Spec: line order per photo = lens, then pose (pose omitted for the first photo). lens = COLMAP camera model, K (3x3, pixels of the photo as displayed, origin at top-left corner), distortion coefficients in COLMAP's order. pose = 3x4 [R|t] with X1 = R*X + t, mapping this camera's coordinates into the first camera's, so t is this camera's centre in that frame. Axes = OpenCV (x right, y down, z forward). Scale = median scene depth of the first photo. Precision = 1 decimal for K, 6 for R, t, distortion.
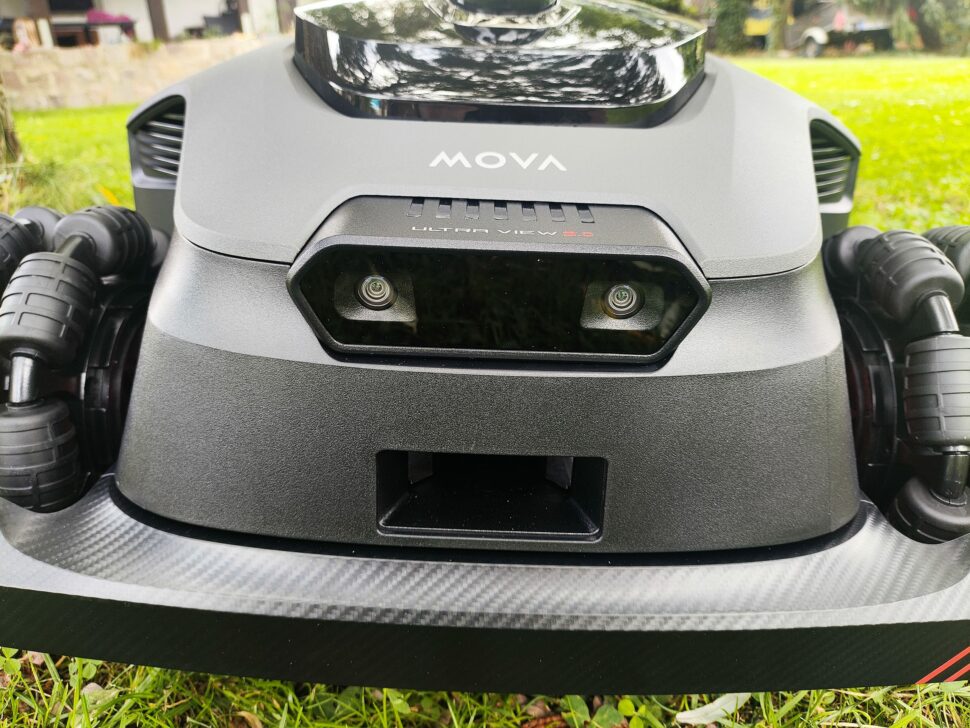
lens RADIAL K [[726.5, 0, 490.4], [0, 726.5, 361.6], [0, 0, 1]] dist [-0.042376, 0.001111]
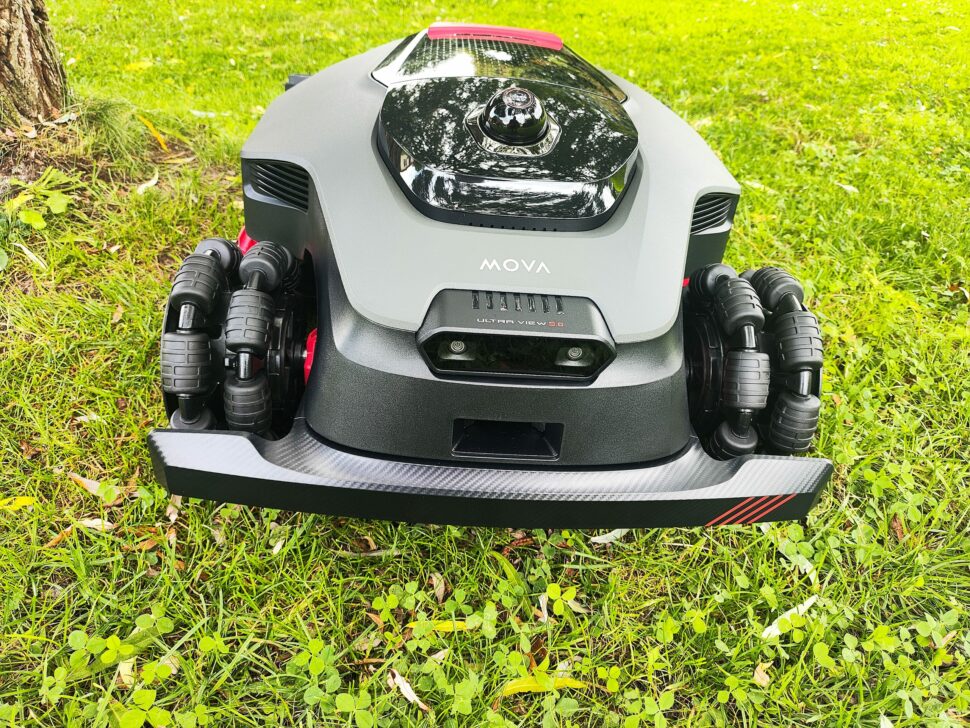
lens RADIAL K [[726.5, 0, 490.4], [0, 726.5, 361.6], [0, 0, 1]] dist [-0.042376, 0.001111]
pose [[0.997357, 0.021409, 0.069432, -0.181413], [-0.035585, 0.977078, 0.209885, -0.430743], [-0.063347, -0.211801, 0.975258, -0.906426]]
